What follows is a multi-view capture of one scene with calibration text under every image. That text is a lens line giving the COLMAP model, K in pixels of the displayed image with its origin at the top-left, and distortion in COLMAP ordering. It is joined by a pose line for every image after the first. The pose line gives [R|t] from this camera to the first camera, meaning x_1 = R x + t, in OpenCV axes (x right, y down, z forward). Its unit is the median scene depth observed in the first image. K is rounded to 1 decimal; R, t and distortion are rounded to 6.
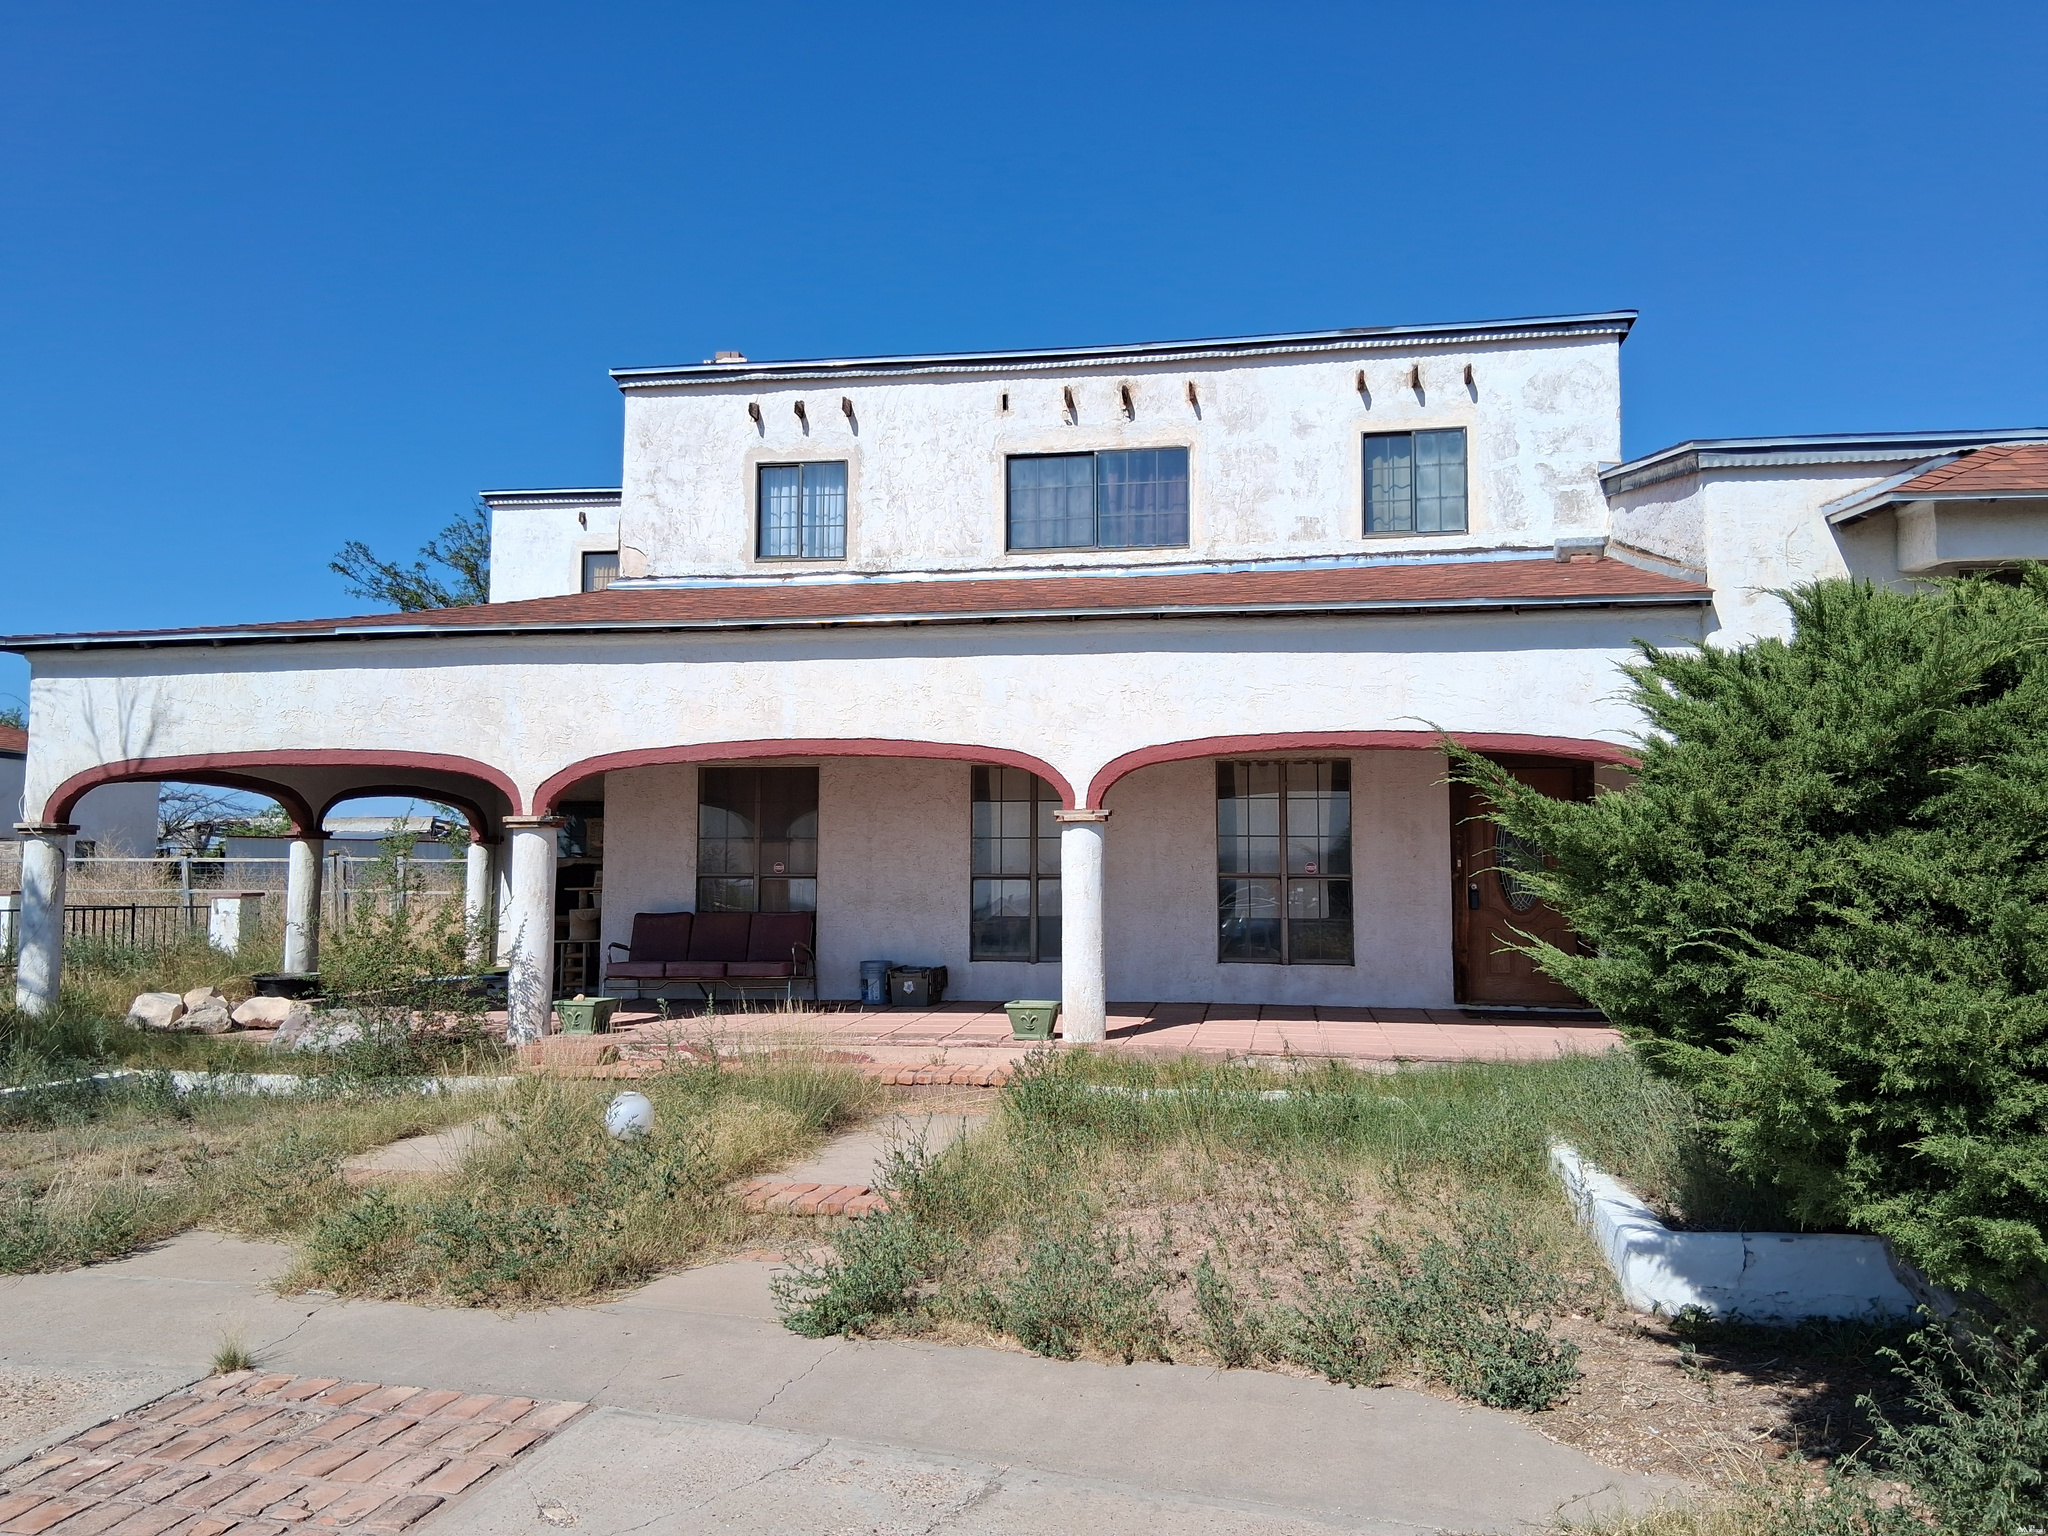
lens RADIAL K [[1579.0, 0, 1007.4], [0, 1579.0, 748.0], [0, 0, 1]] dist [0.104708, -0.170627]
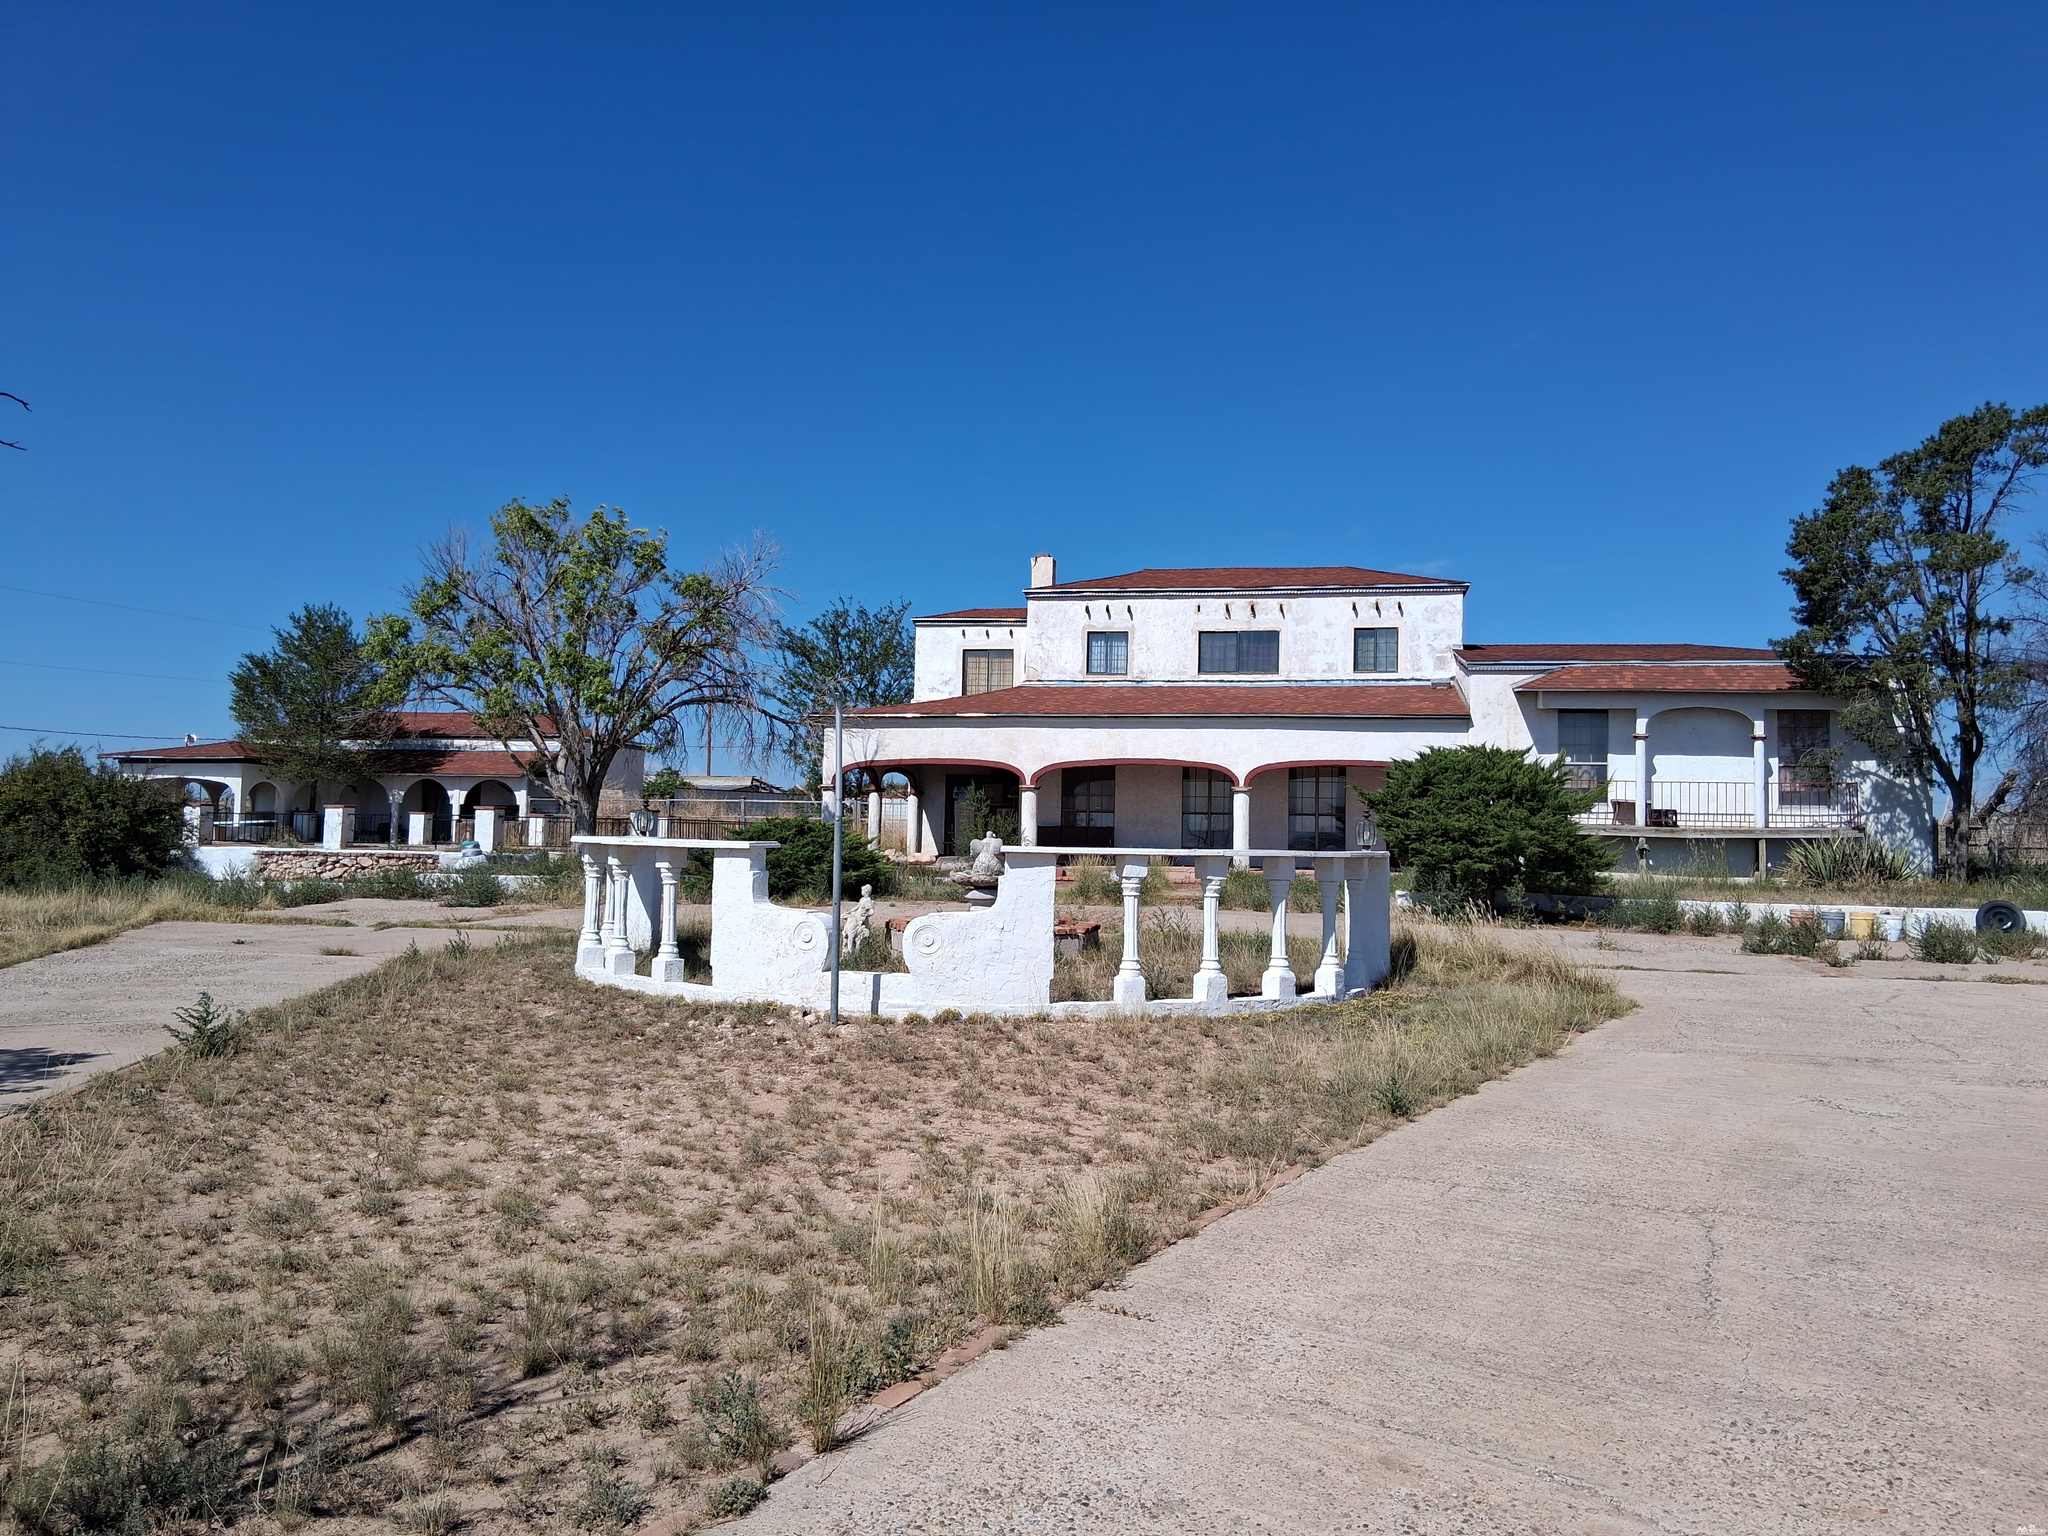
lens RADIAL K [[1541.9, 0, 980.0], [0, 1541.9, 759.1], [0, 0, 1]] dist [0.094755, -0.156697]
pose [[0.999011, 0.014975, -0.041875, -0.240617], [-0.013611, 0.999373, 0.032676, -0.073468], [0.042338, -0.032074, 0.998588, -1.373856]]
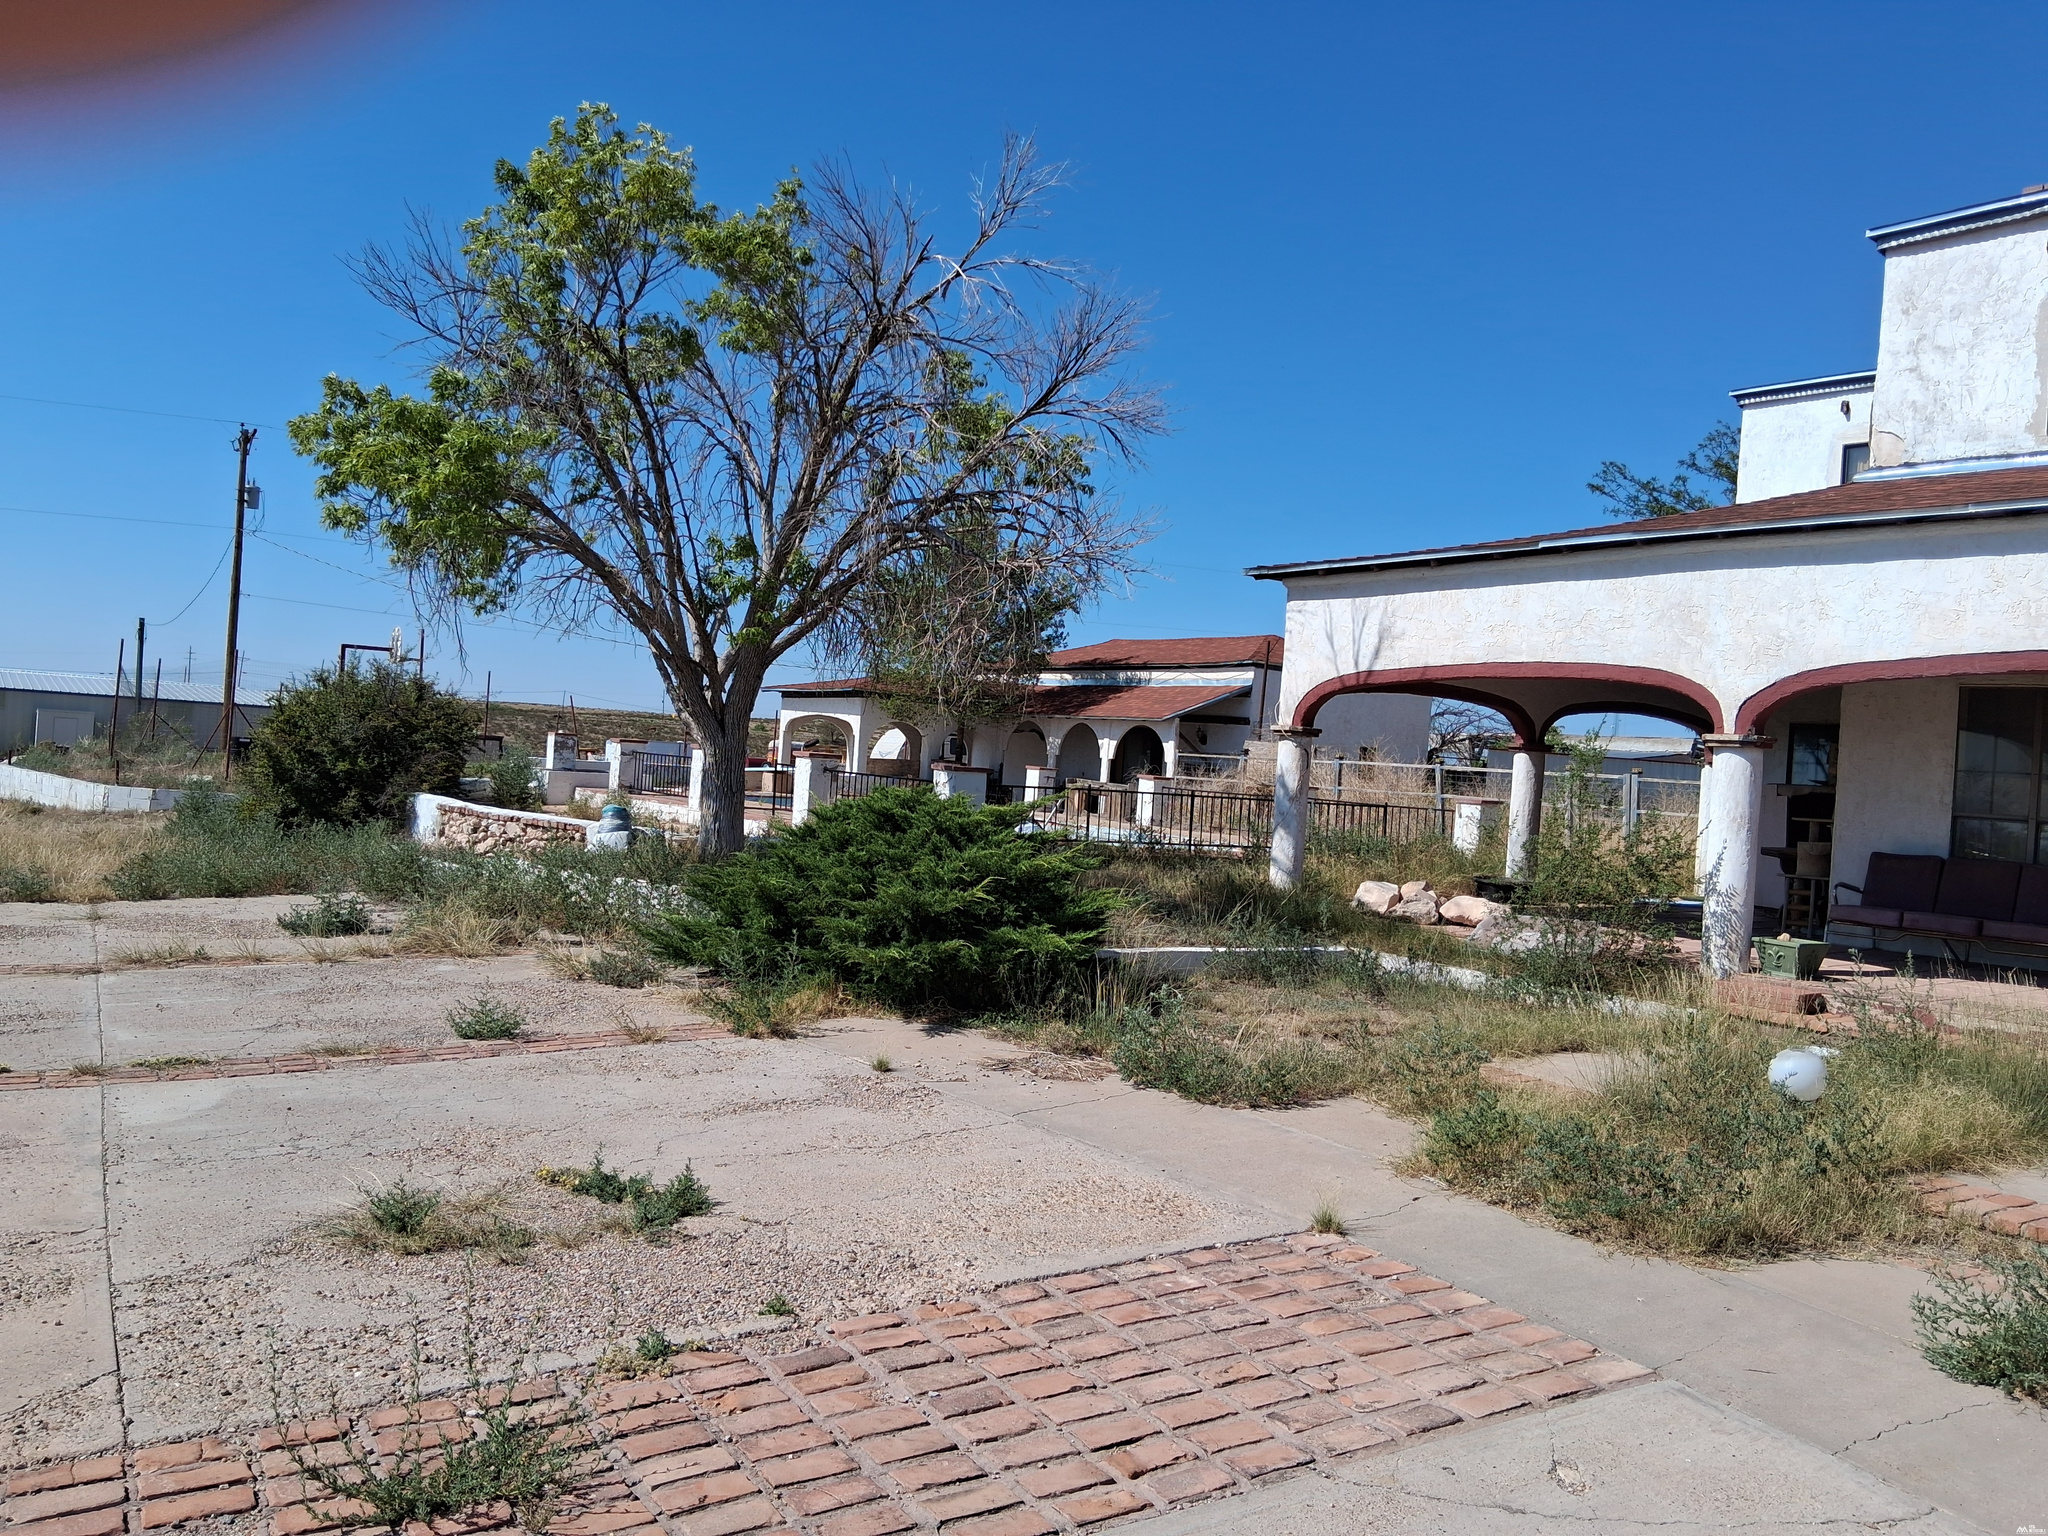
lens RADIAL K [[1541.9, 0, 980.0], [0, 1541.9, 759.1], [0, 0, 1]] dist [0.094755, -0.156697]
pose [[0.704356, 0.047010, -0.708289, 0.031176], [-0.006838, 0.998208, 0.059452, 0.005402], [0.709814, -0.037032, 0.703415, 0.047624]]
